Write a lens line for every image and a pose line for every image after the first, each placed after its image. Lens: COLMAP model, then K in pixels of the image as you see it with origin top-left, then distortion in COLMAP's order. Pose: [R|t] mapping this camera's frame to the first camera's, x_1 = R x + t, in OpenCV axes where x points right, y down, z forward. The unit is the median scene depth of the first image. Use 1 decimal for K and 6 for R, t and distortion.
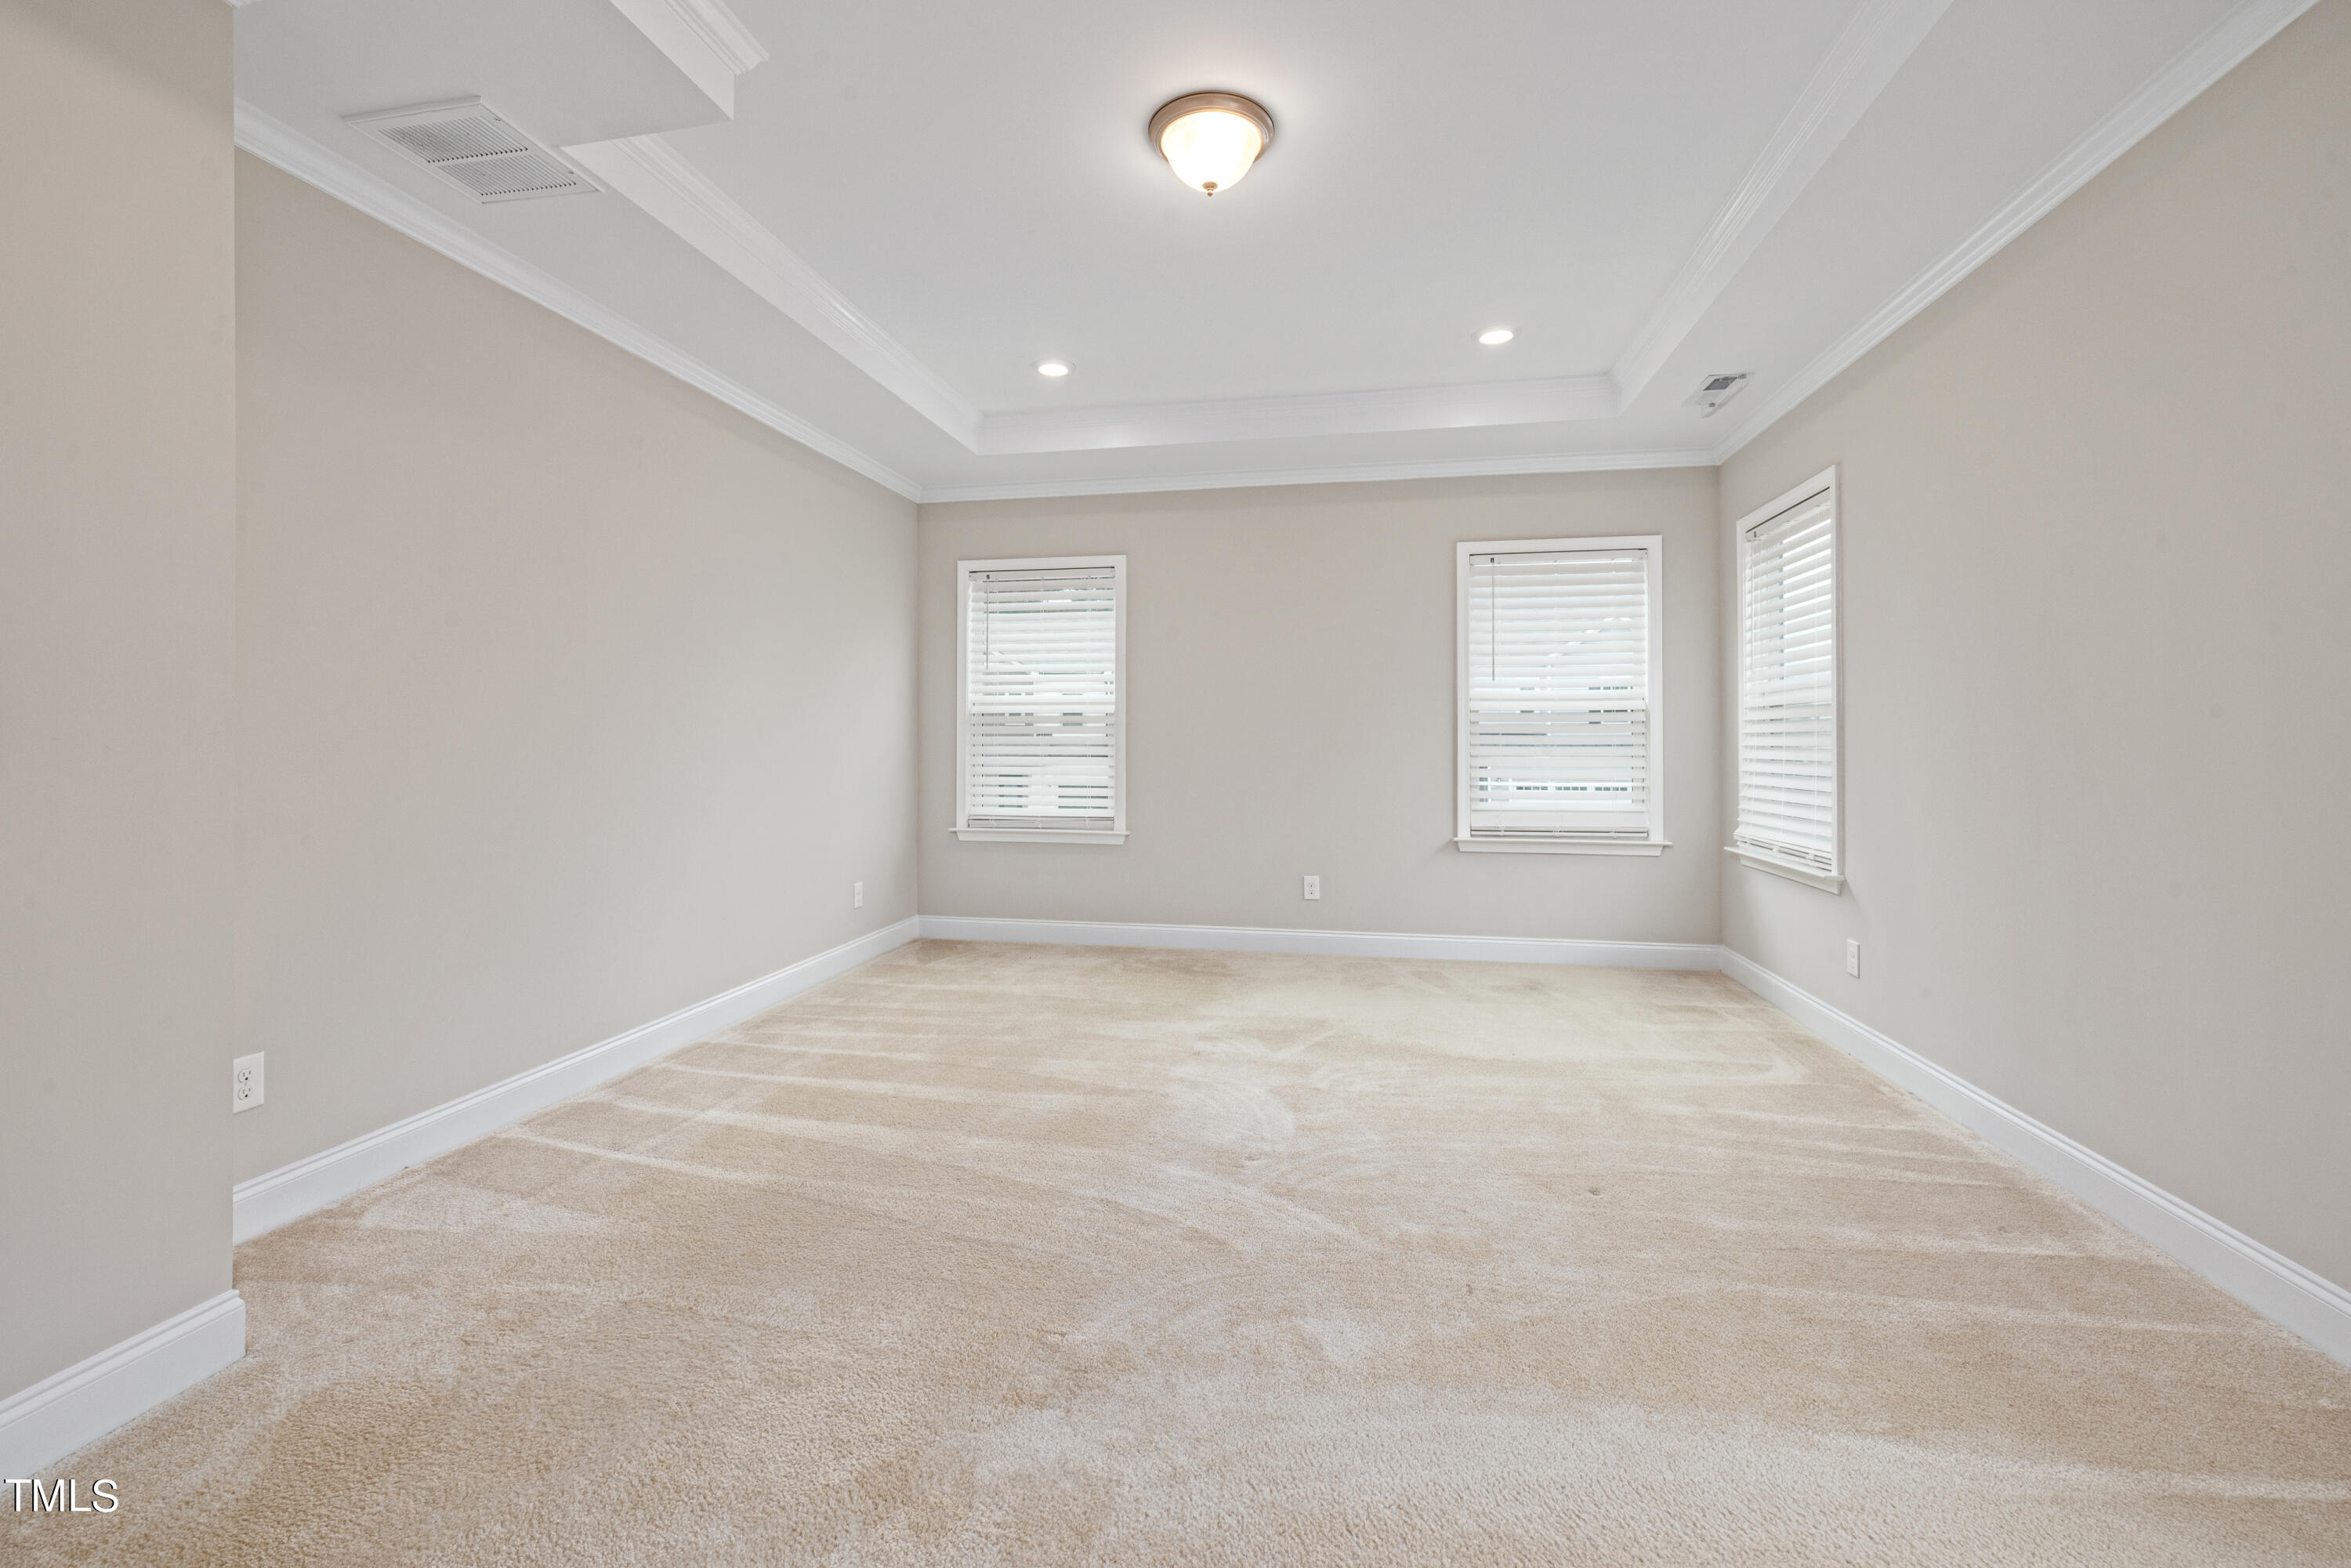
lens RADIAL K [[1006.6, 0, 1159.6], [0, 1006.6, 765.5], [0, 0, 1]] dist [0.000071, 0.001688]
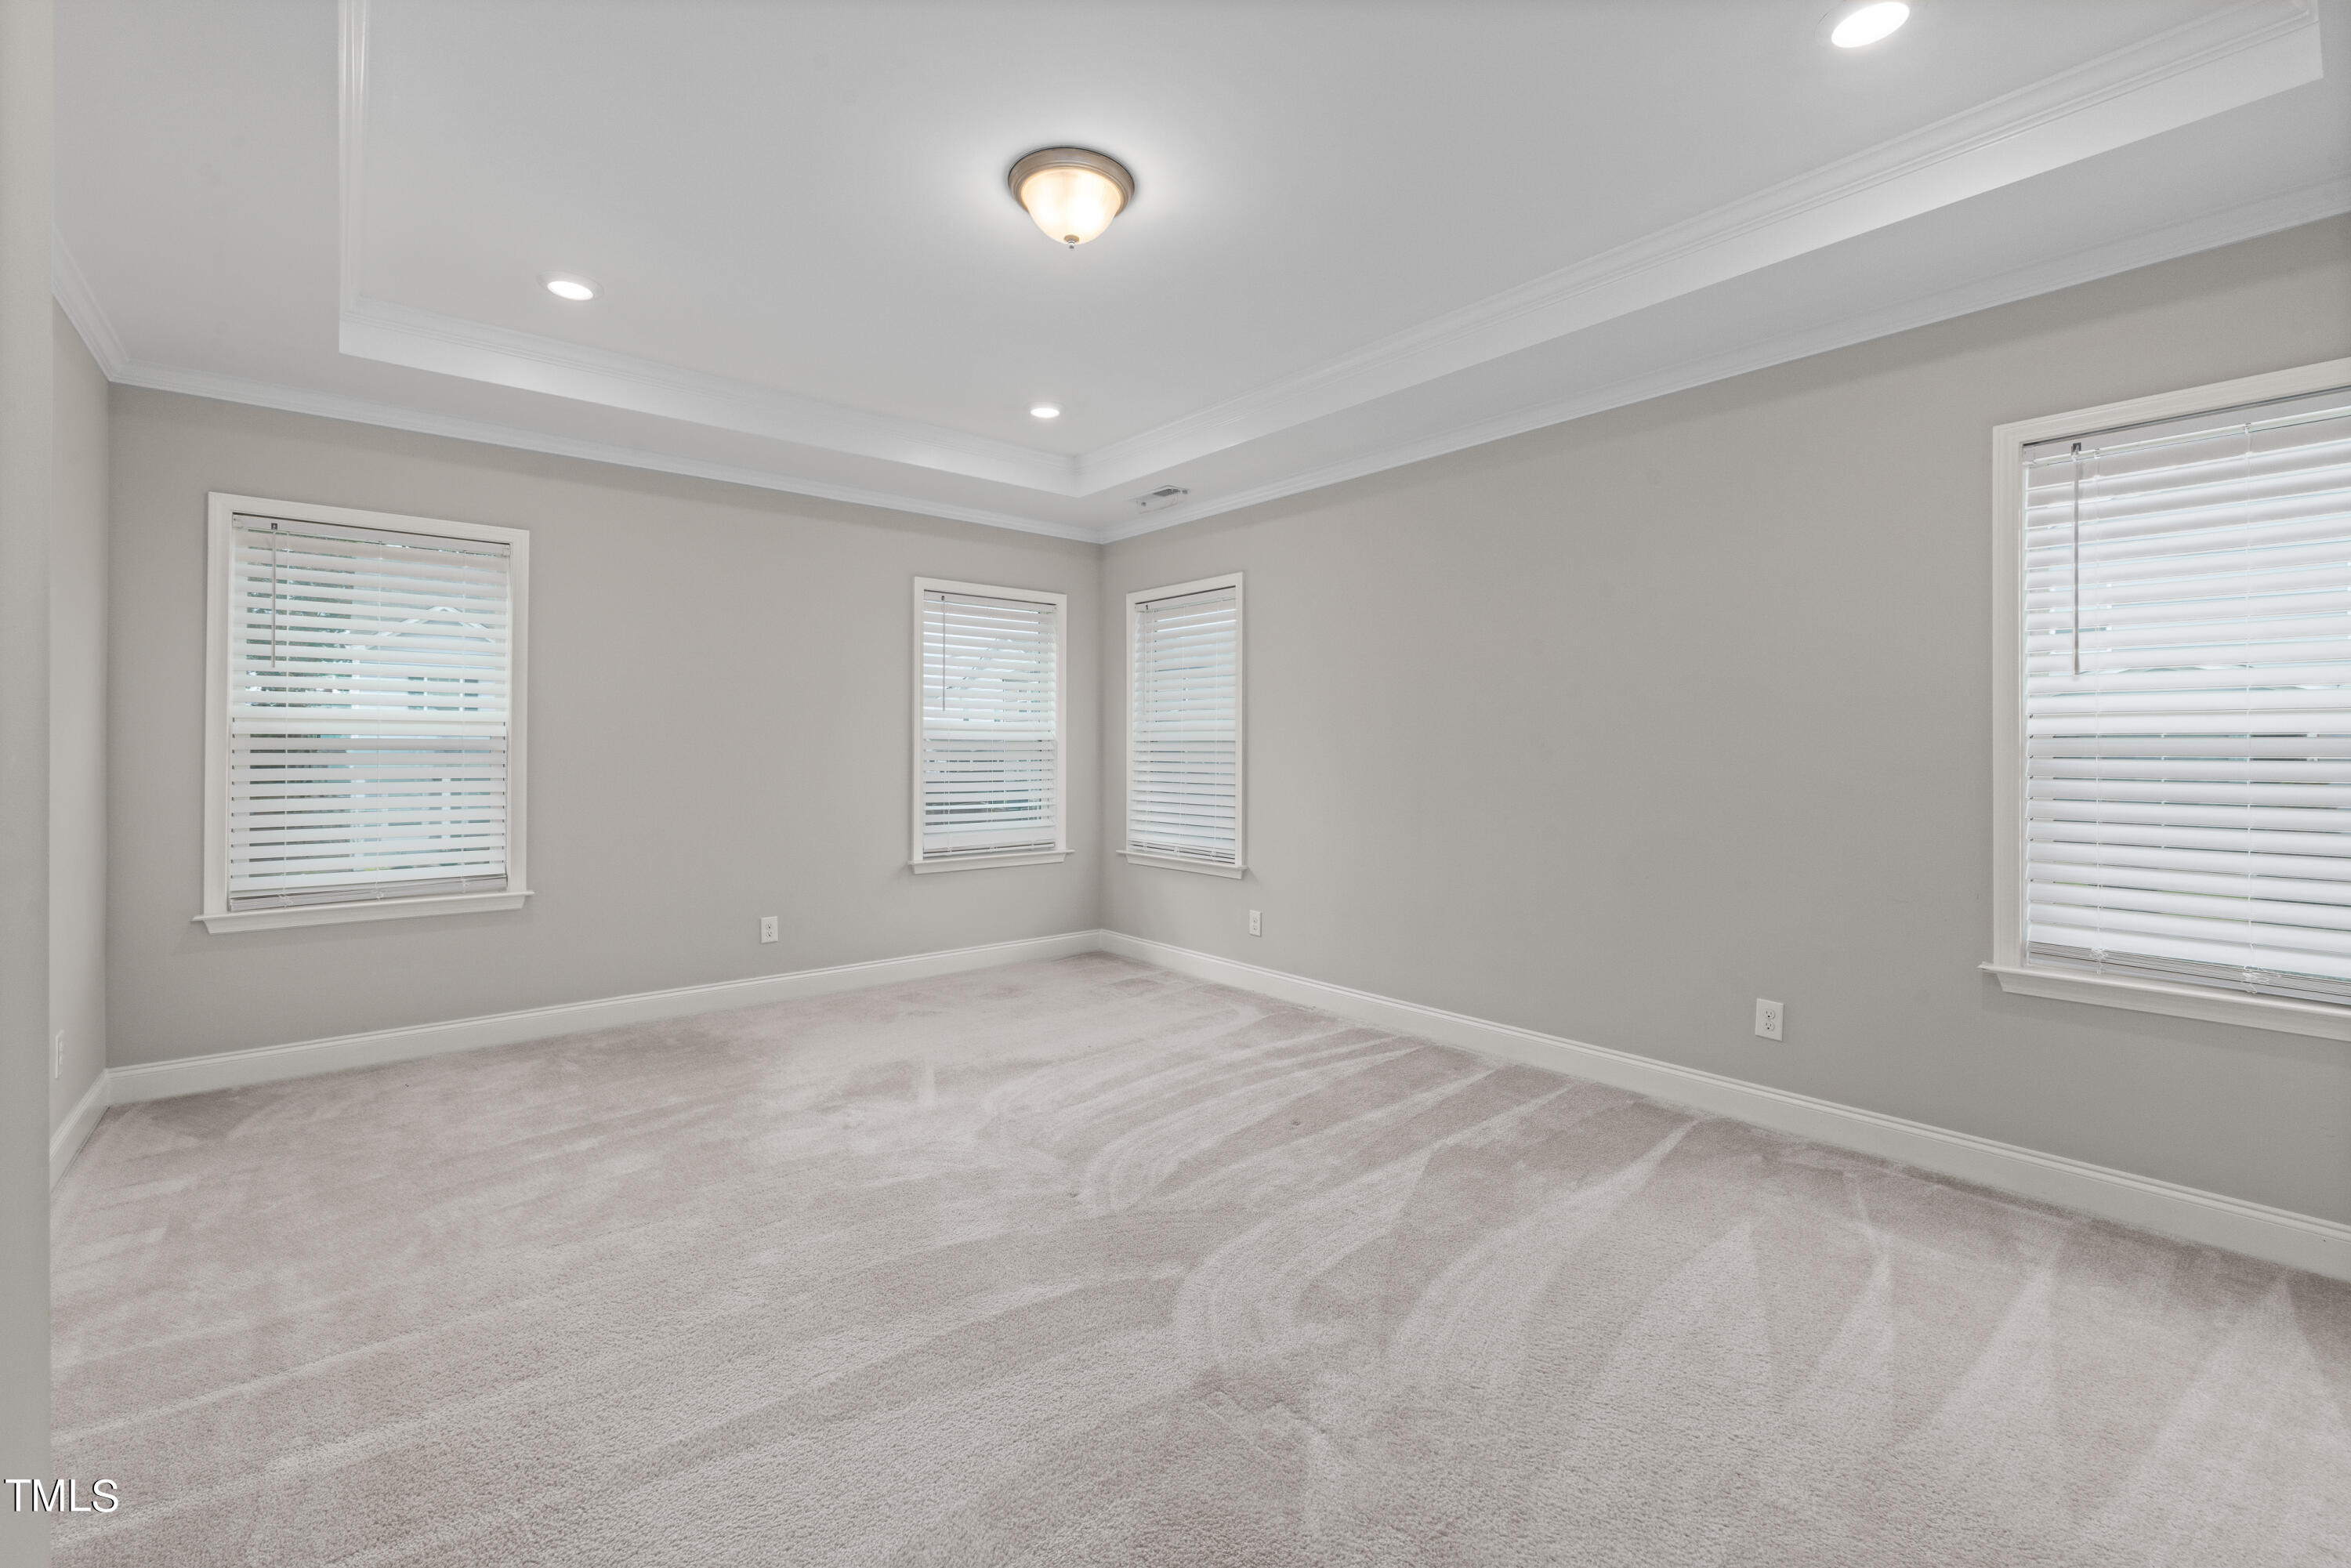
lens RADIAL K [[1006.6, 0, 1163.7], [0, 1006.6, 766.1], [0, 0, 1]] dist [0.000071, 0.001688]
pose [[0.626605, -0.013427, 0.779221, -0.368484], [0.016287, 0.999859, 0.004131, -0.027687], [-0.779167, 0.010103, 0.626735, 0.159964]]
